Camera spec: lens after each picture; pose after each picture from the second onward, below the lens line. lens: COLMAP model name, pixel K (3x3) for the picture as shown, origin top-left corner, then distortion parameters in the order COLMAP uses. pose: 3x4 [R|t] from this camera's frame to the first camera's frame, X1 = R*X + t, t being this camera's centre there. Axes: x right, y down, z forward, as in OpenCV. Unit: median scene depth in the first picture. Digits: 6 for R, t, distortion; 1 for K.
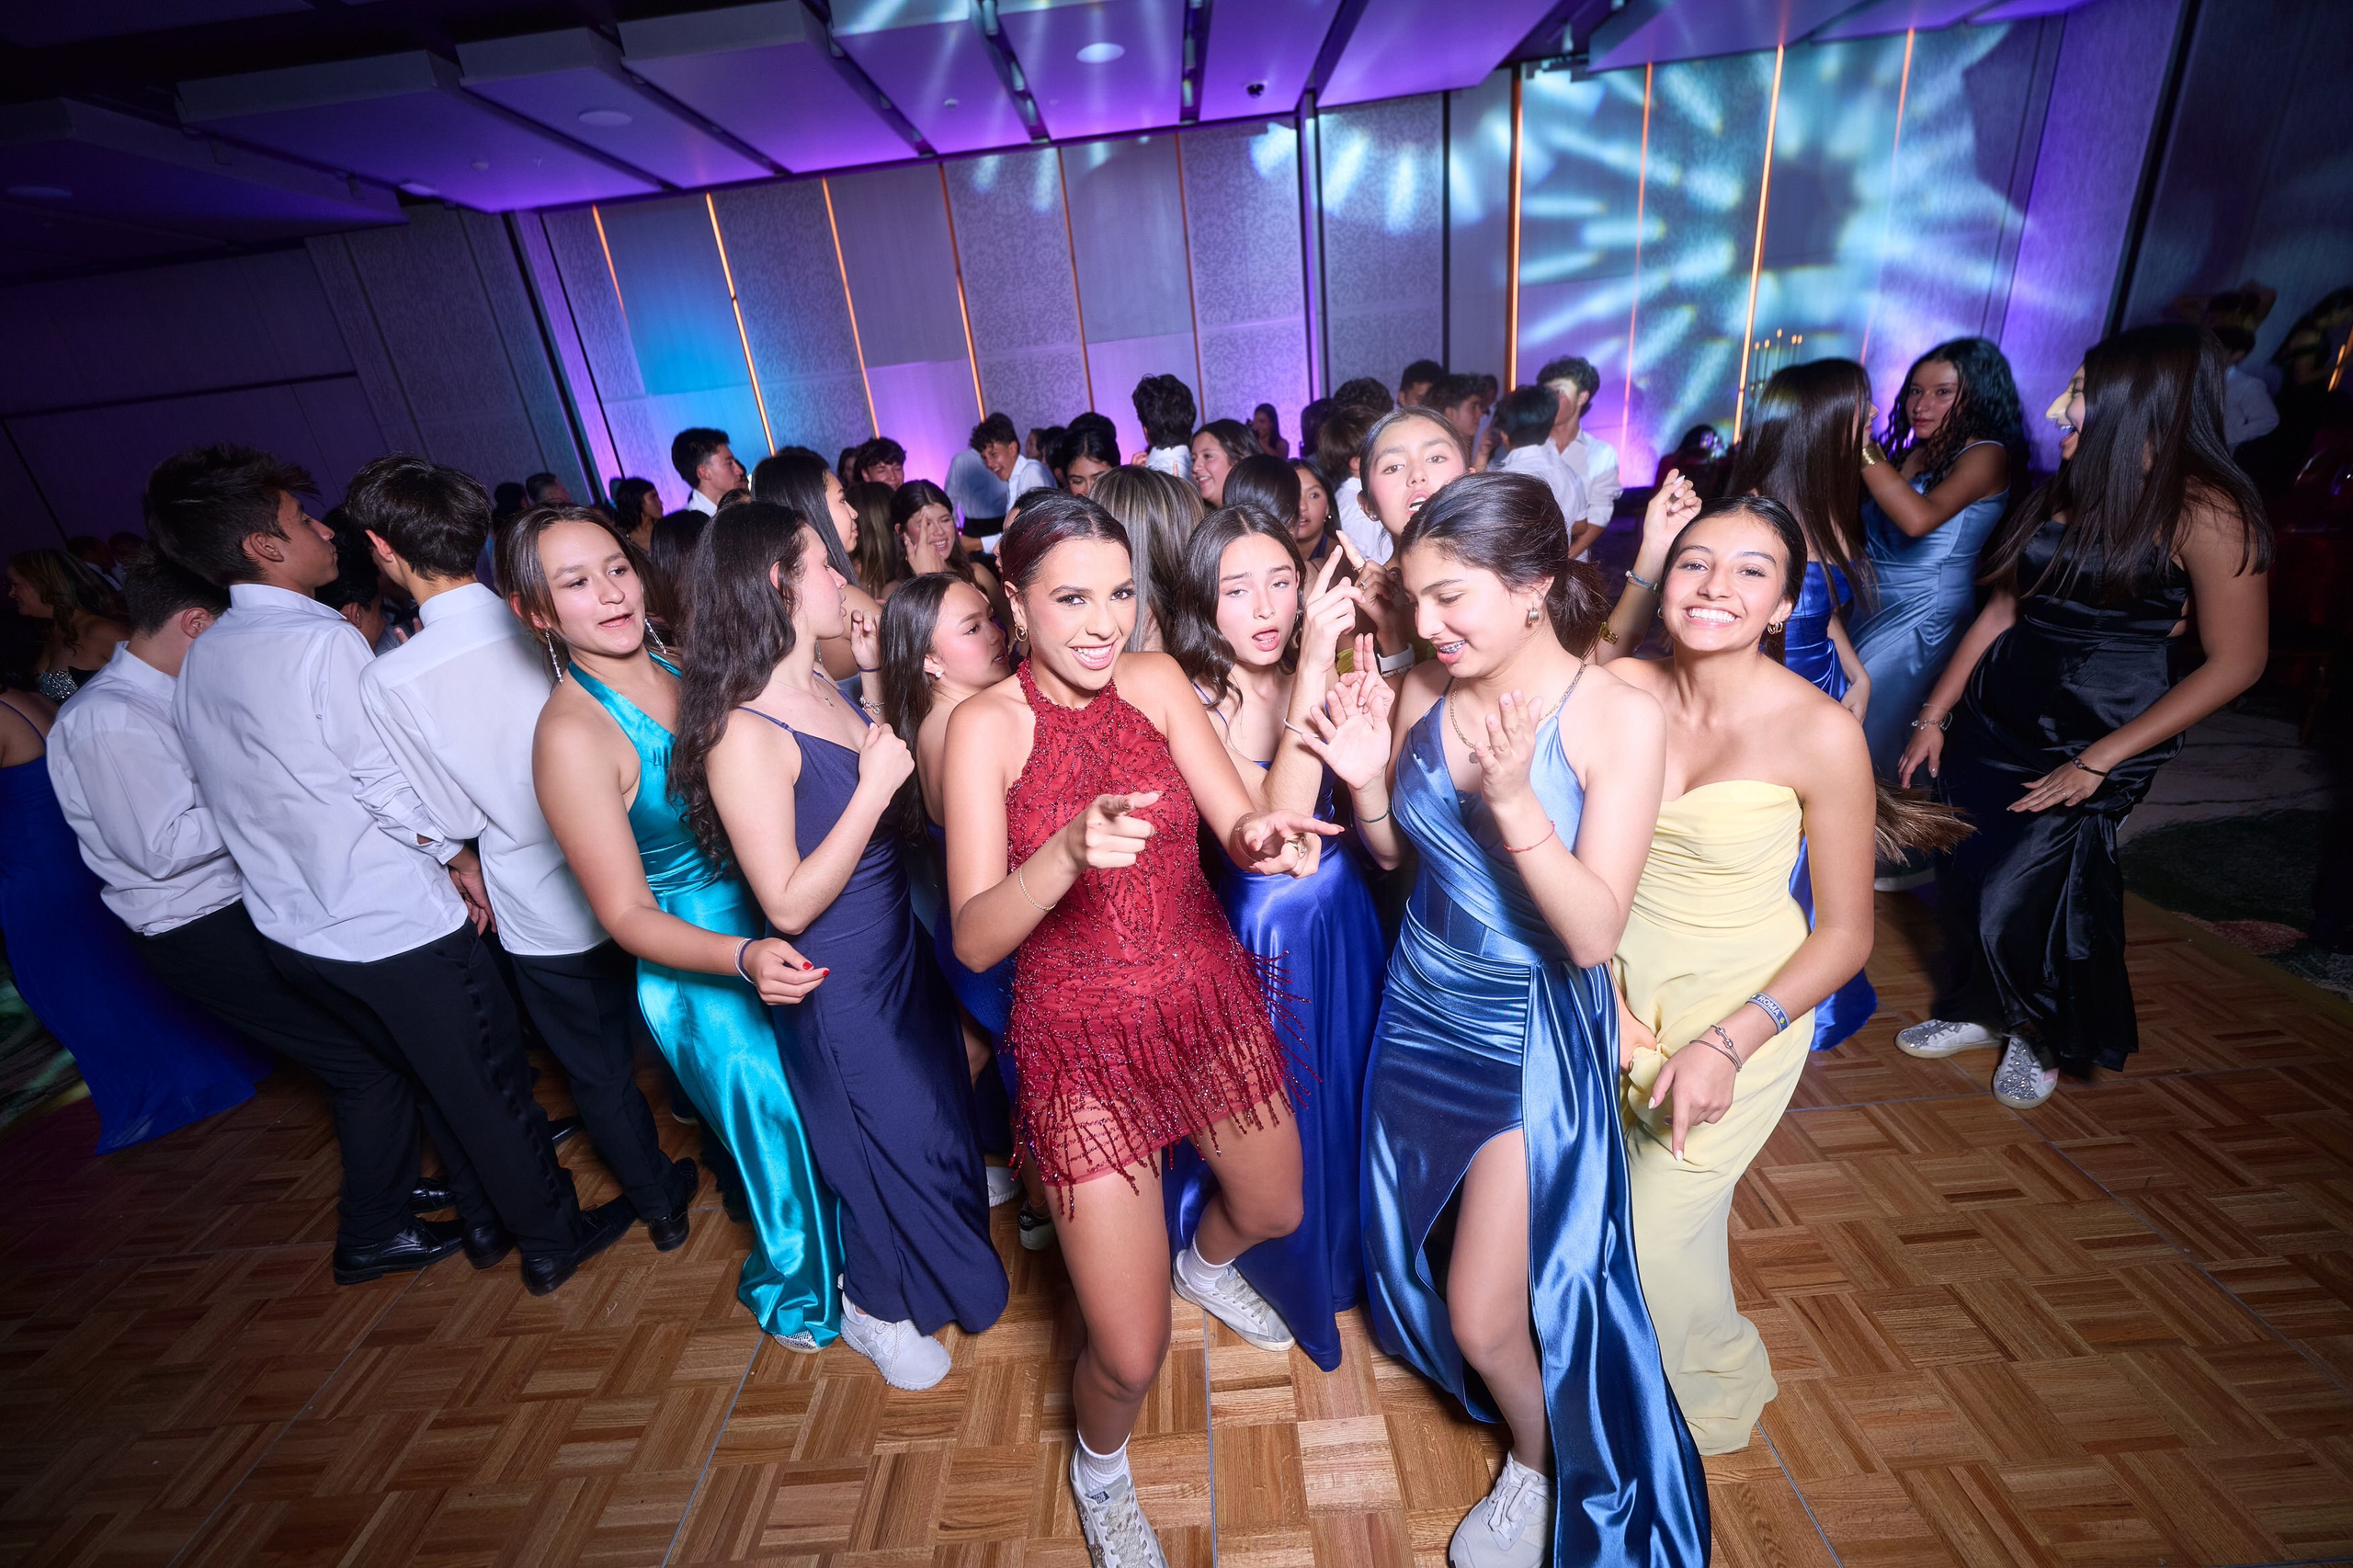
lens RADIAL K [[931.6, 0, 1183.8], [0, 931.6, 783.5], [0, 0, 1]] dist [0.000805, -0.000447]
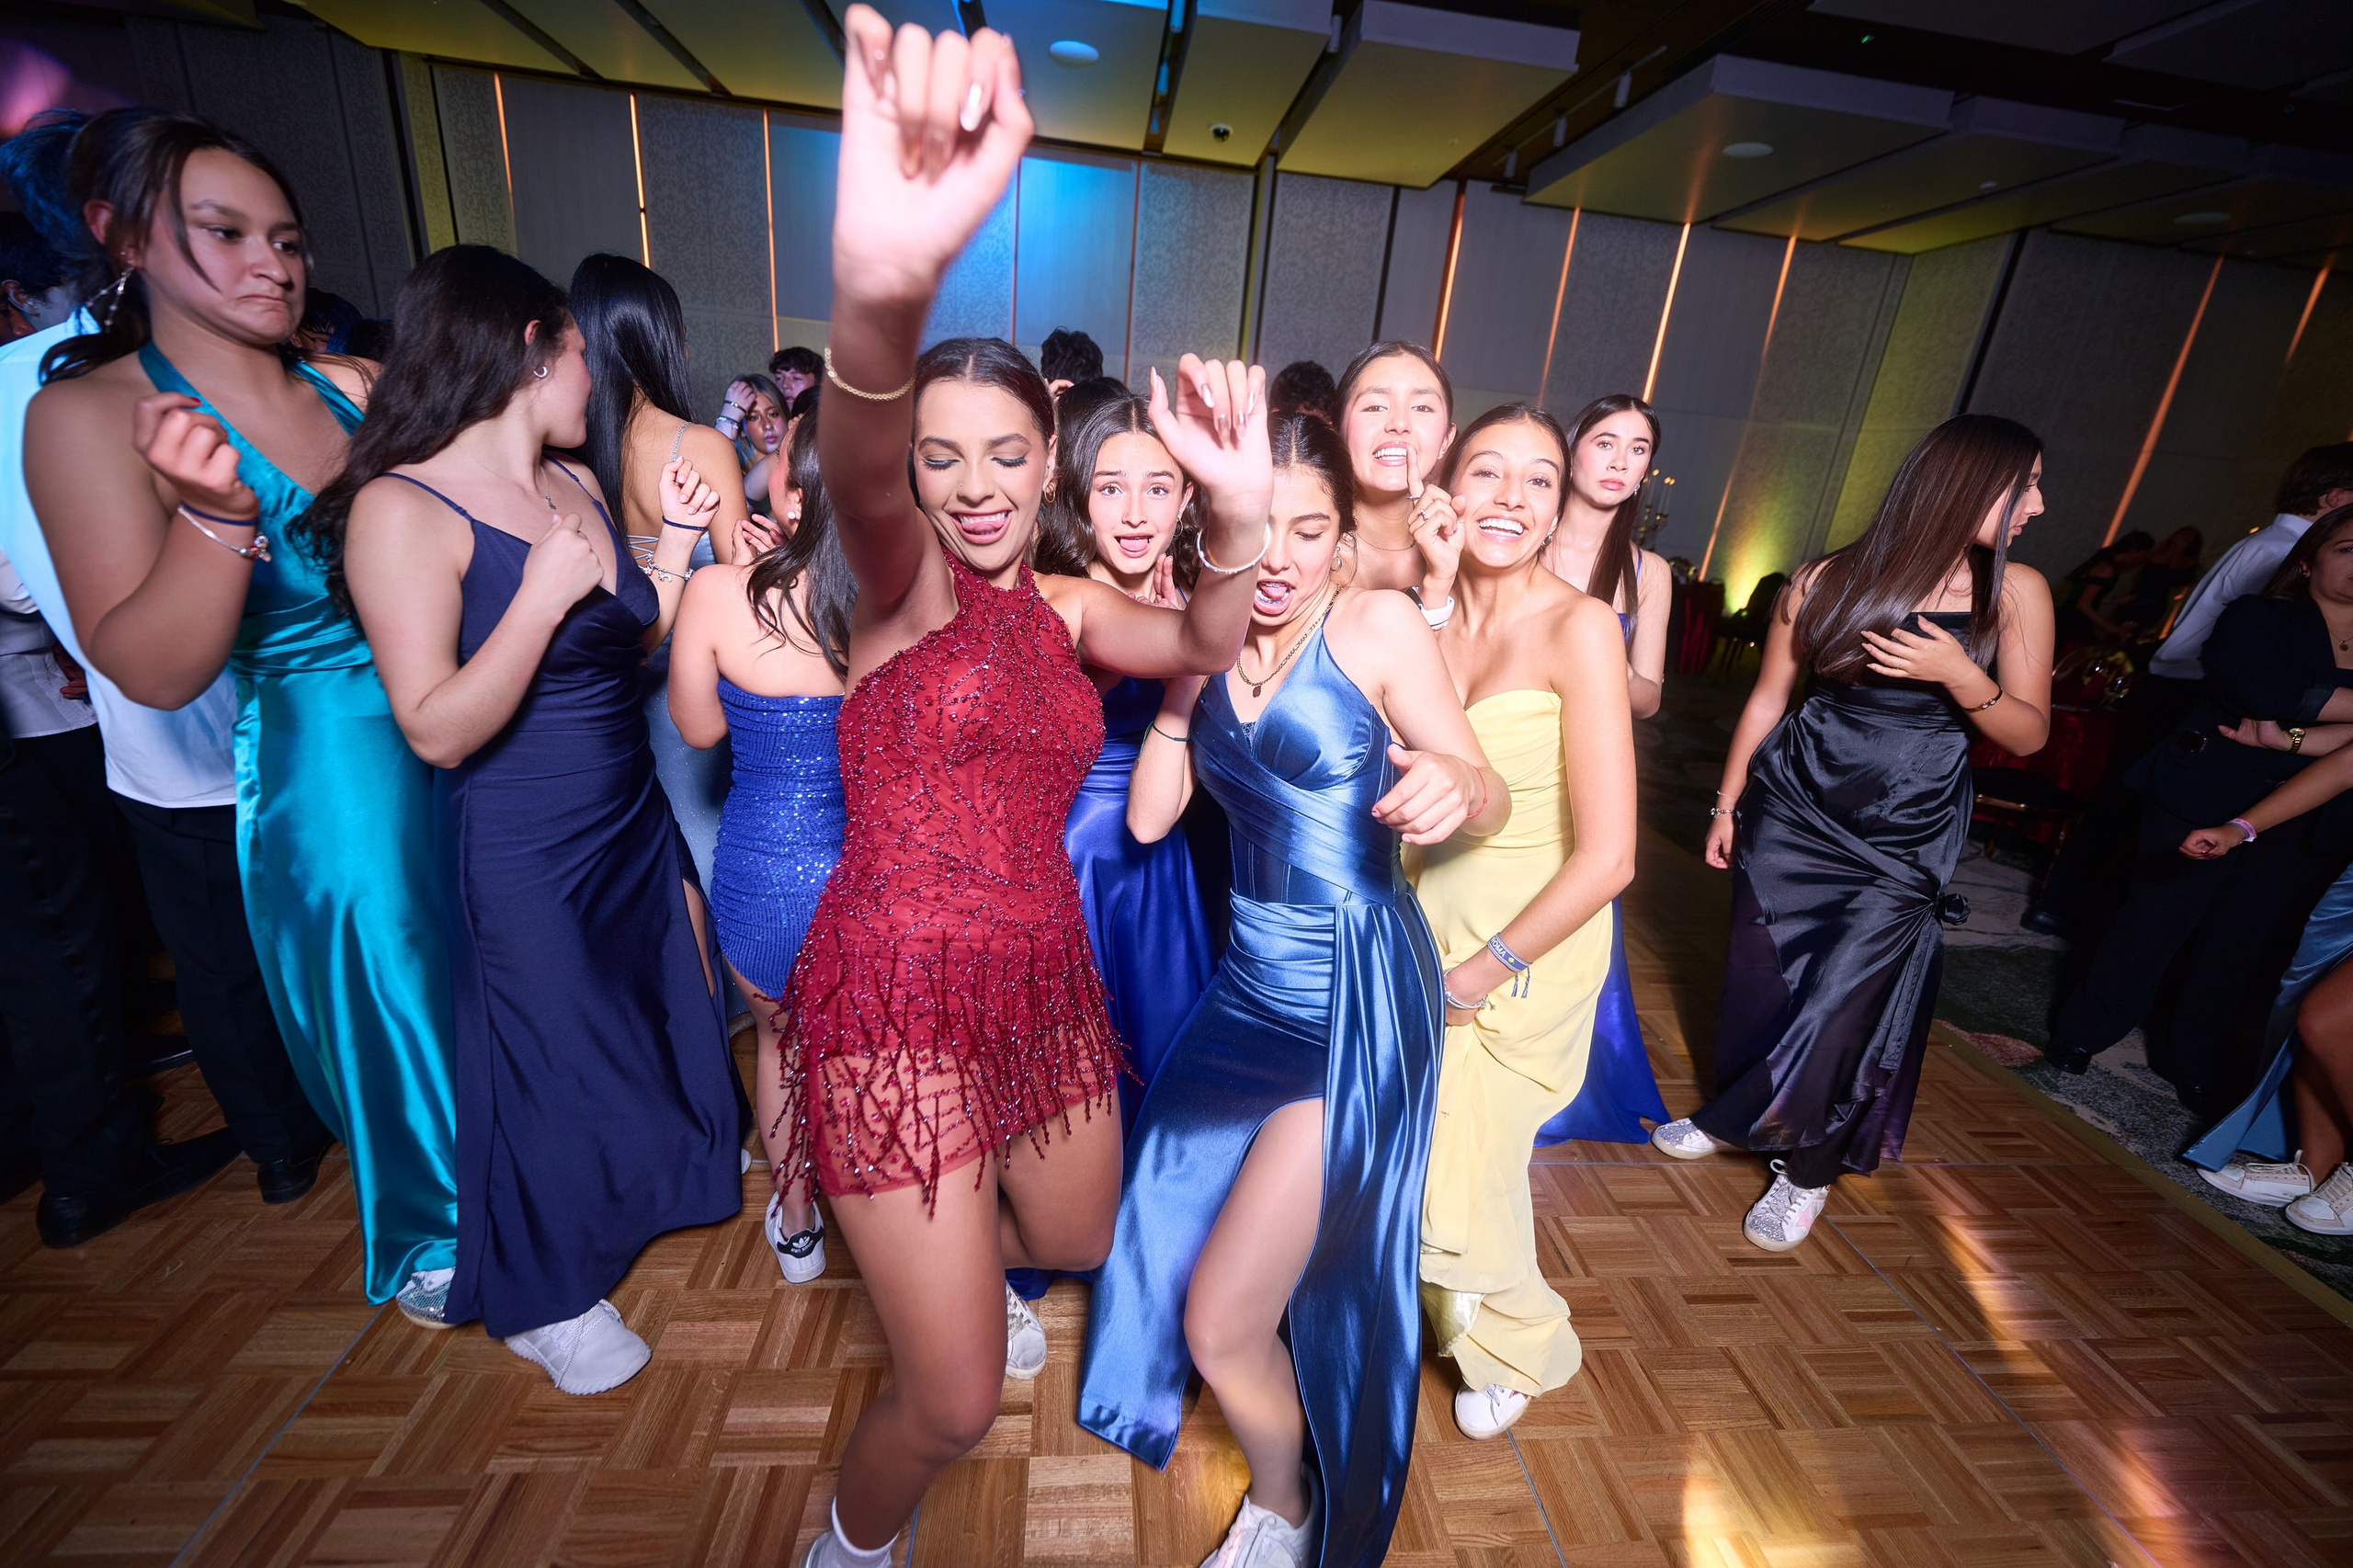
lens RADIAL K [[931.6, 0, 1192.8], [0, 931.6, 782.9], [0, 0, 1]] dist [0.000805, -0.000447]
pose [[0.977142, 0.154987, 0.145505, 0.044277], [-0.148324, 0.987372, -0.055642, 0.093441], [-0.152291, 0.032788, 0.987792, 0.105076]]
